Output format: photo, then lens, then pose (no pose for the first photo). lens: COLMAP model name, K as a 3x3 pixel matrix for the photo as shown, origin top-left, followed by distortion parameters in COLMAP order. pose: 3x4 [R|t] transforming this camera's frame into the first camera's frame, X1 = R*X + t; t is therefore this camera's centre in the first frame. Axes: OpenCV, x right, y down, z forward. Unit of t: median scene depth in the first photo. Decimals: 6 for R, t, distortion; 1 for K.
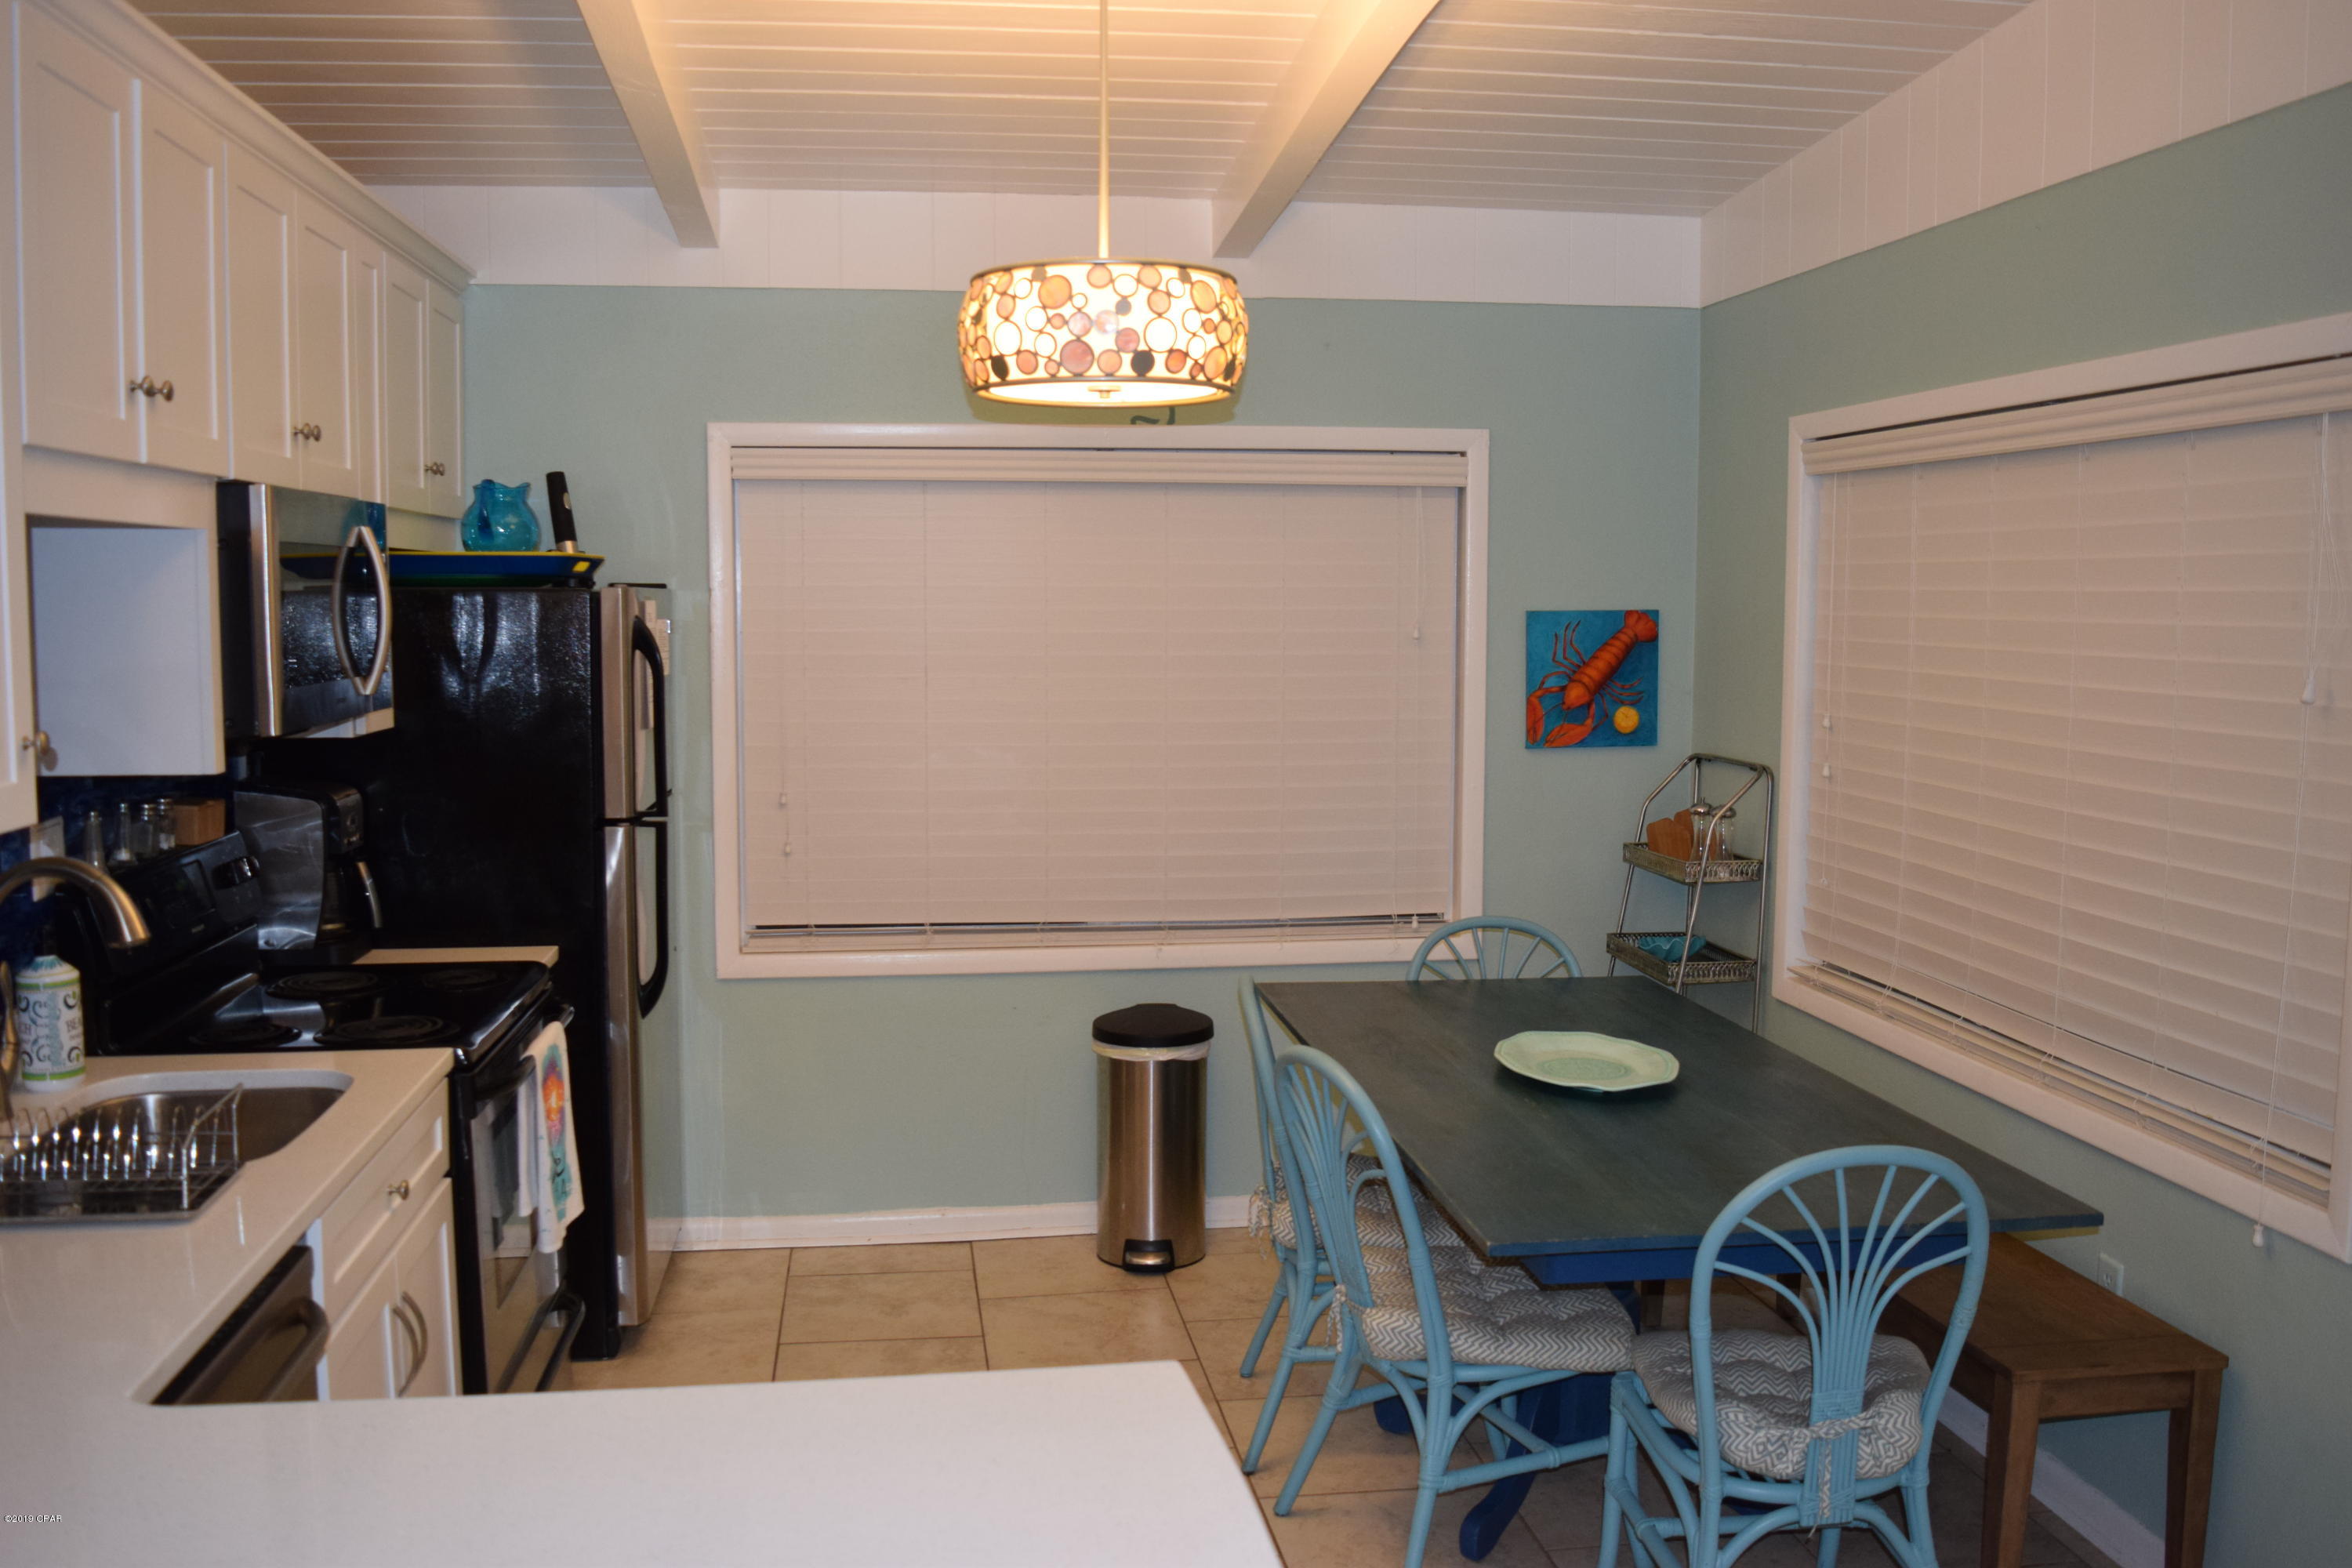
lens RADIAL K [[2040.6, 0, 1174.7], [0, 2040.6, 782.9], [0, 0, 1]] dist [-0.068570, 0.020166]
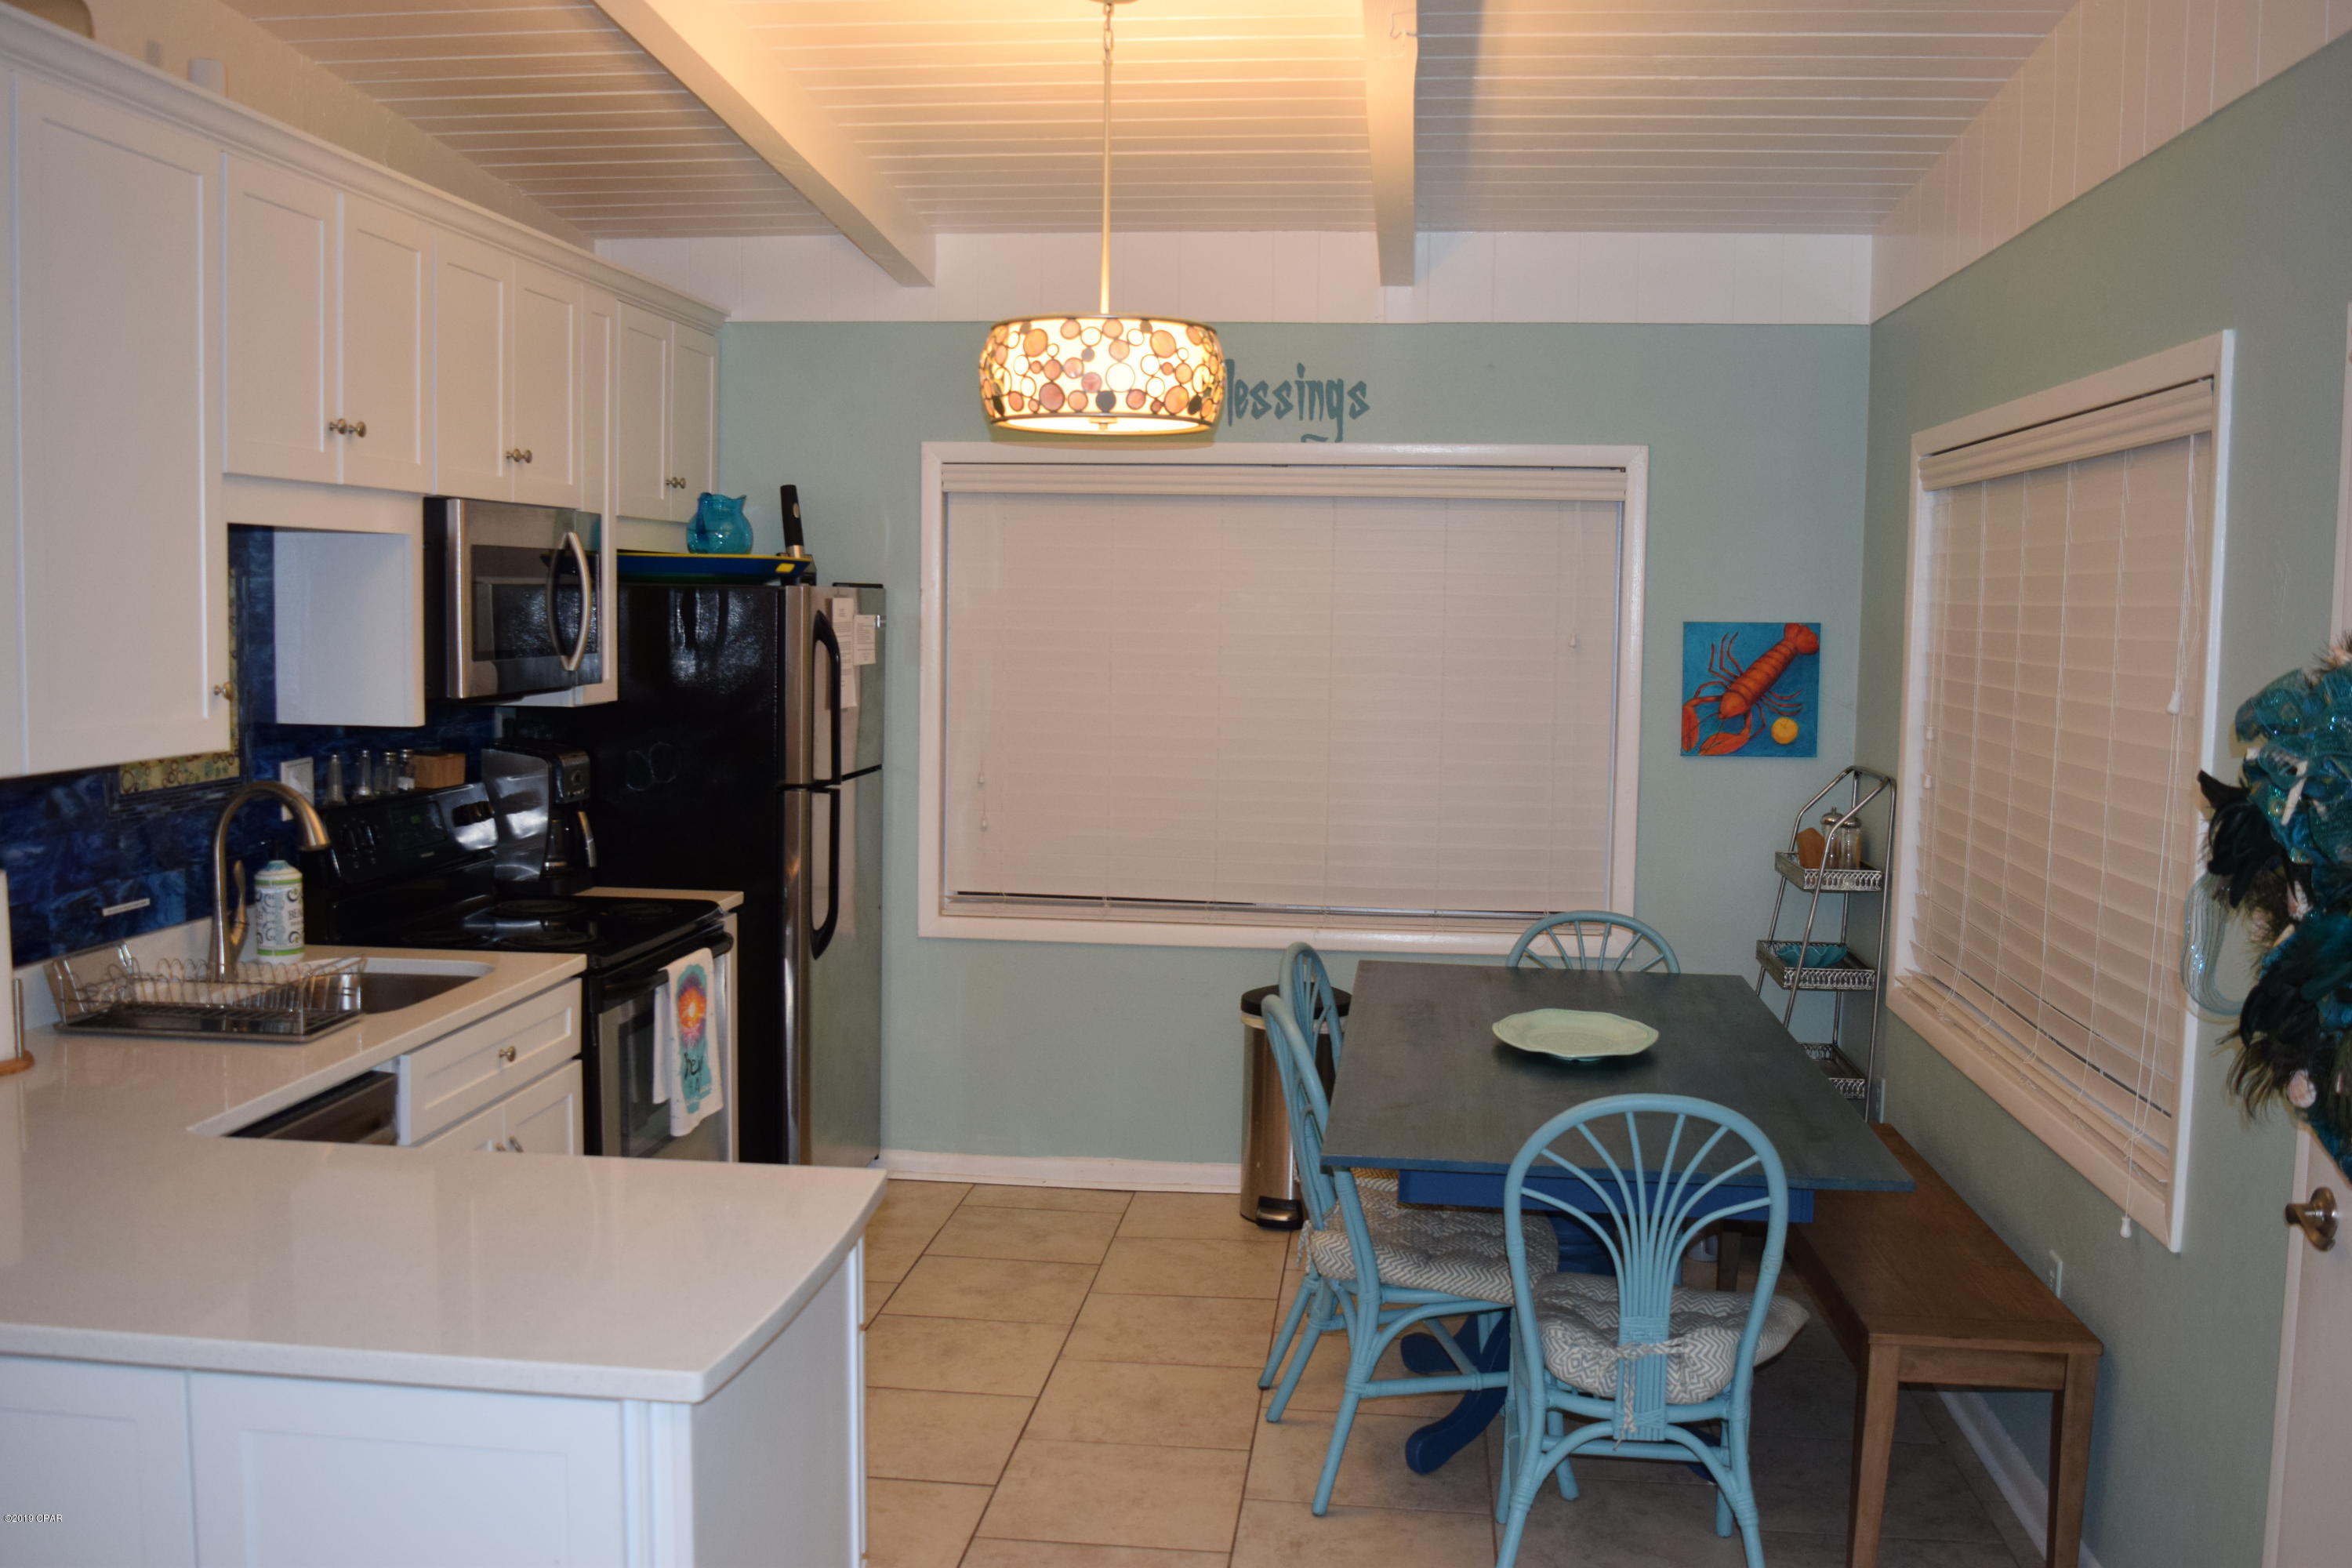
lens RADIAL K [[2174.7, 0, 1175.3], [0, 2174.7, 774.7], [0, 0, 1]] dist [-0.054329, 0.000000]
pose [[0.967979, 0.033955, -0.248722, 0.265024], [-0.037445, 0.999255, -0.009315, 0.016681], [0.248221, 0.018330, 0.968530, -0.163149]]
